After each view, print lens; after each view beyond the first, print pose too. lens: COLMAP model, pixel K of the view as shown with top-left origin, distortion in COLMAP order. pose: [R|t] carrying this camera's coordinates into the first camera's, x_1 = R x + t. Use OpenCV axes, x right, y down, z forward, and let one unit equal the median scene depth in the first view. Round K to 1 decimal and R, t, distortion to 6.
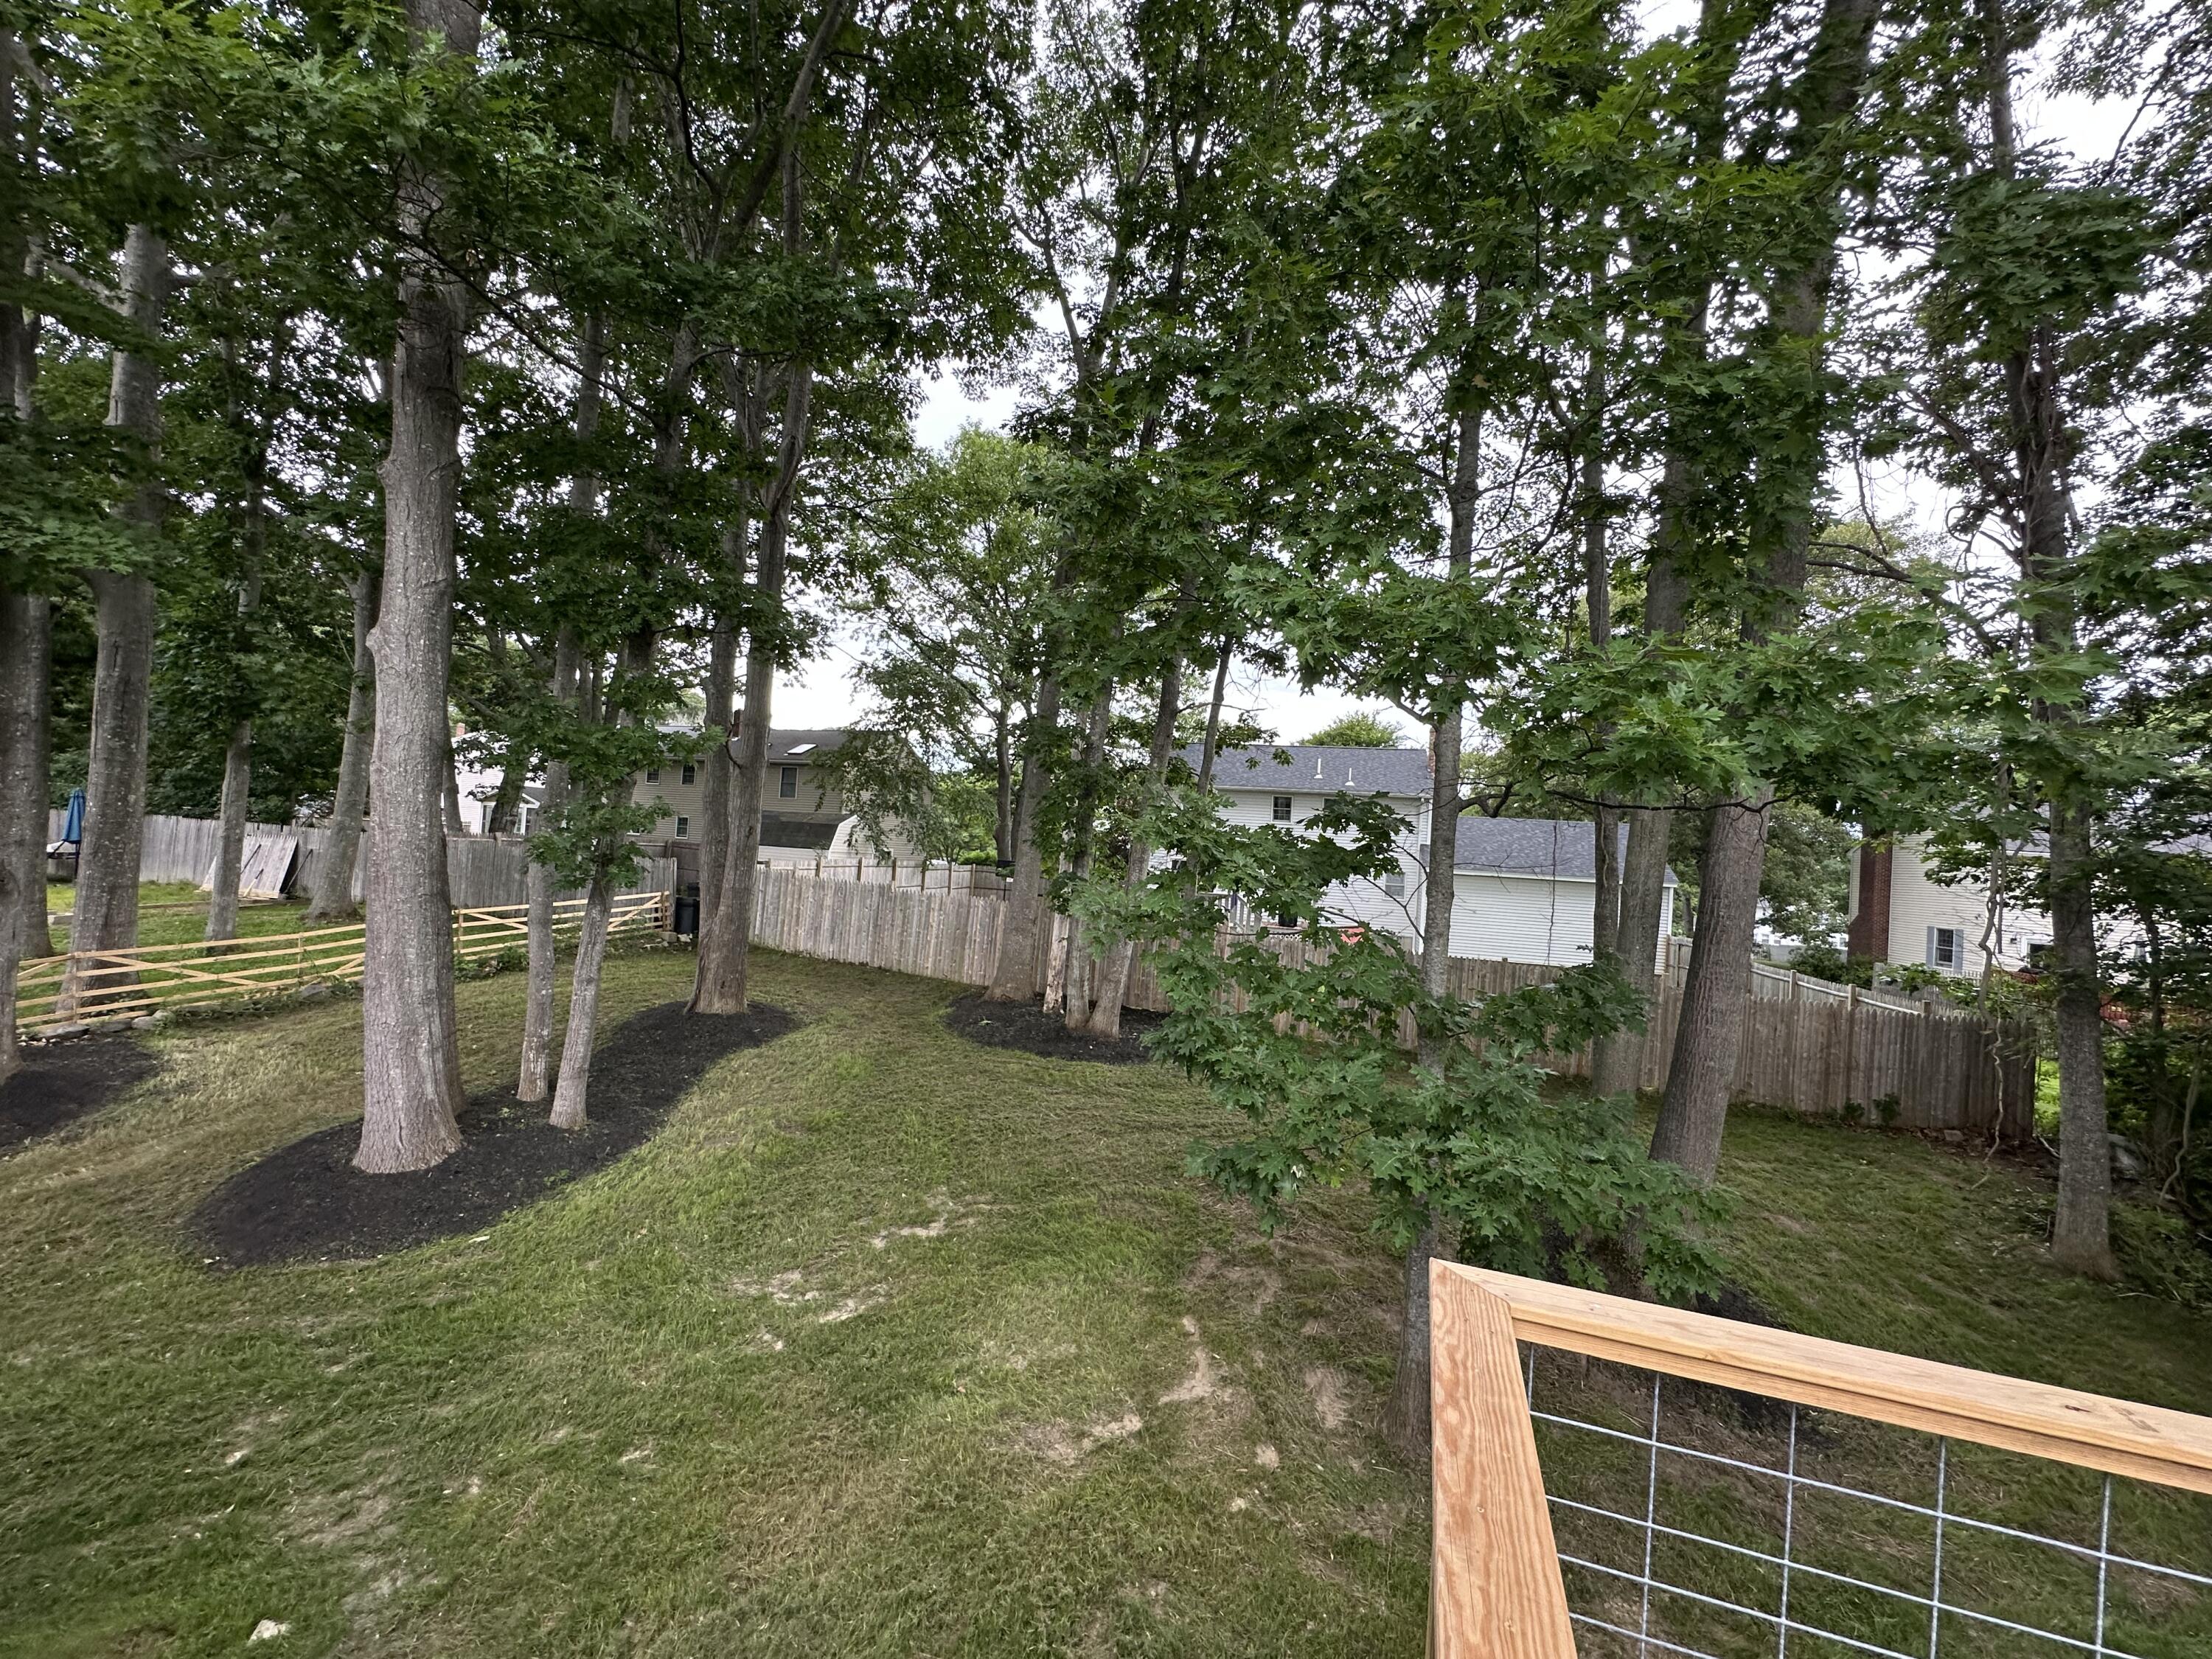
lens RADIAL K [[893.1, 0, 1106.7], [0, 893.1, 835.7], [0, 0, 1]] dist [0.000804, 0.000221]
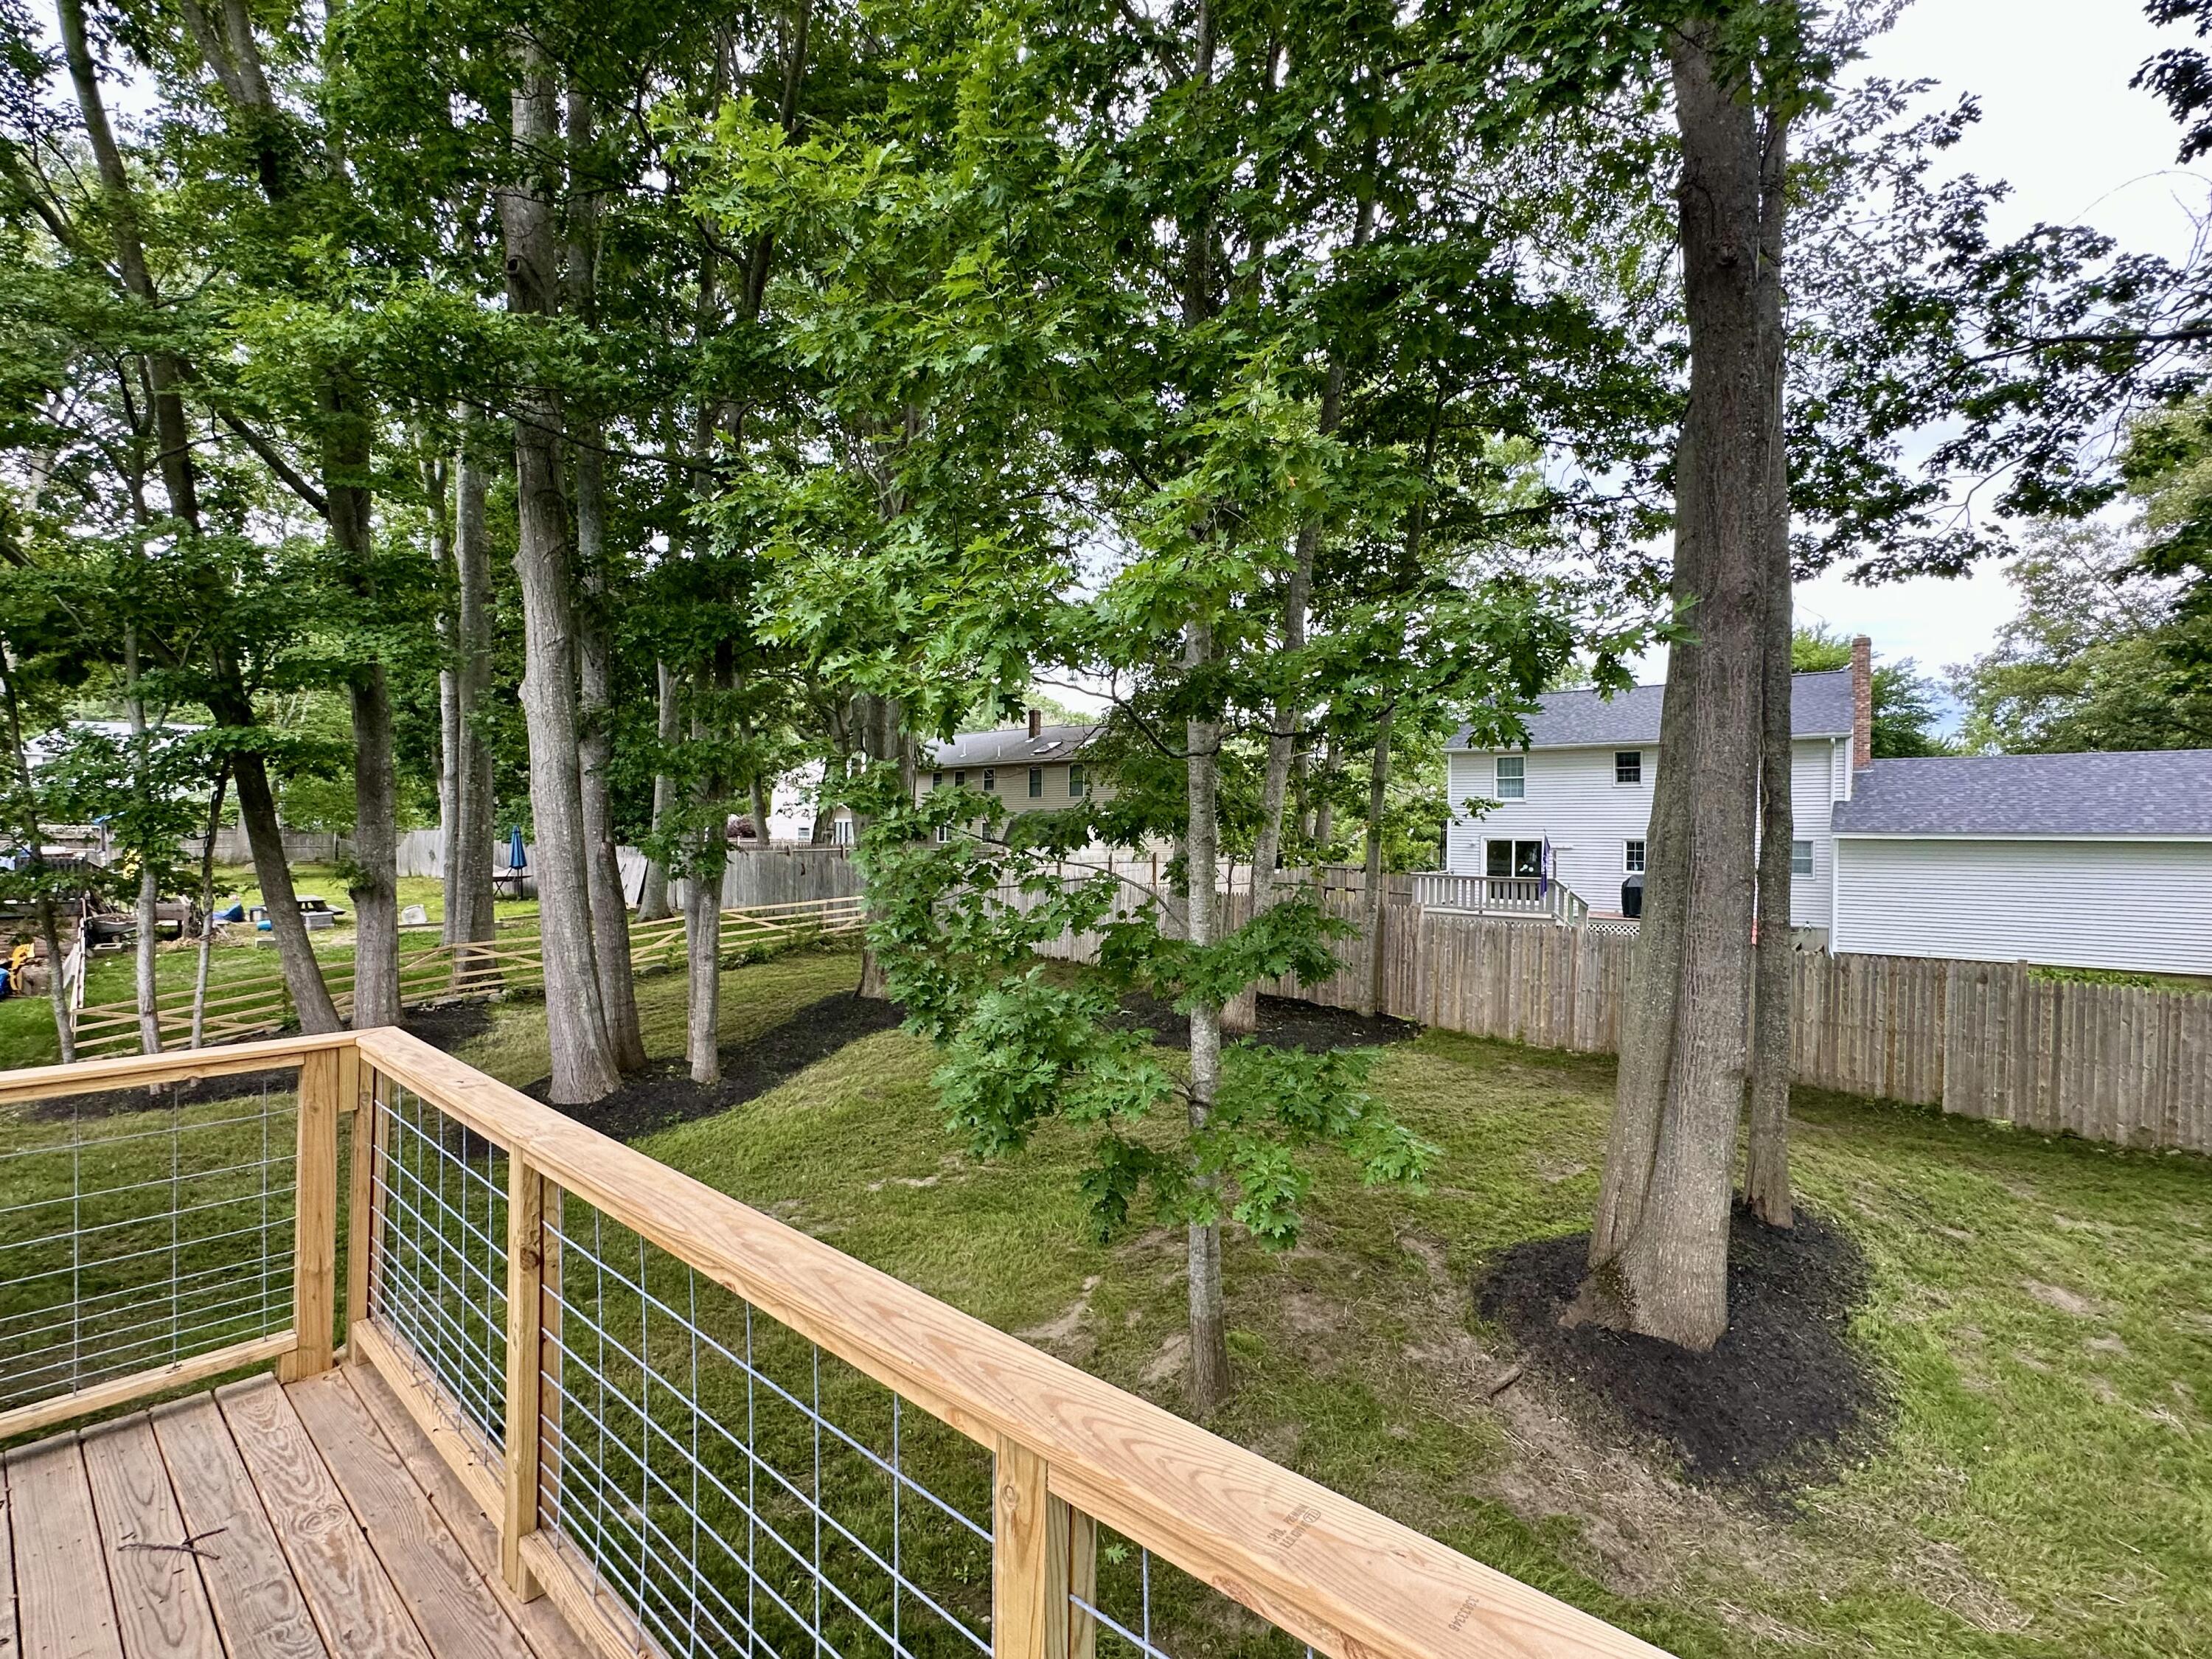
lens RADIAL K [[1042.3, 0, 1107.1], [0, 1042.3, 821.6], [0, 0, 1]] dist [0.000630, -0.000242]
pose [[0.916421, -0.056434, -0.396216, 0.466073], [0.051542, 0.998406, -0.022992, 0.044308], [0.396882, 0.000648, 0.917869, -0.053917]]
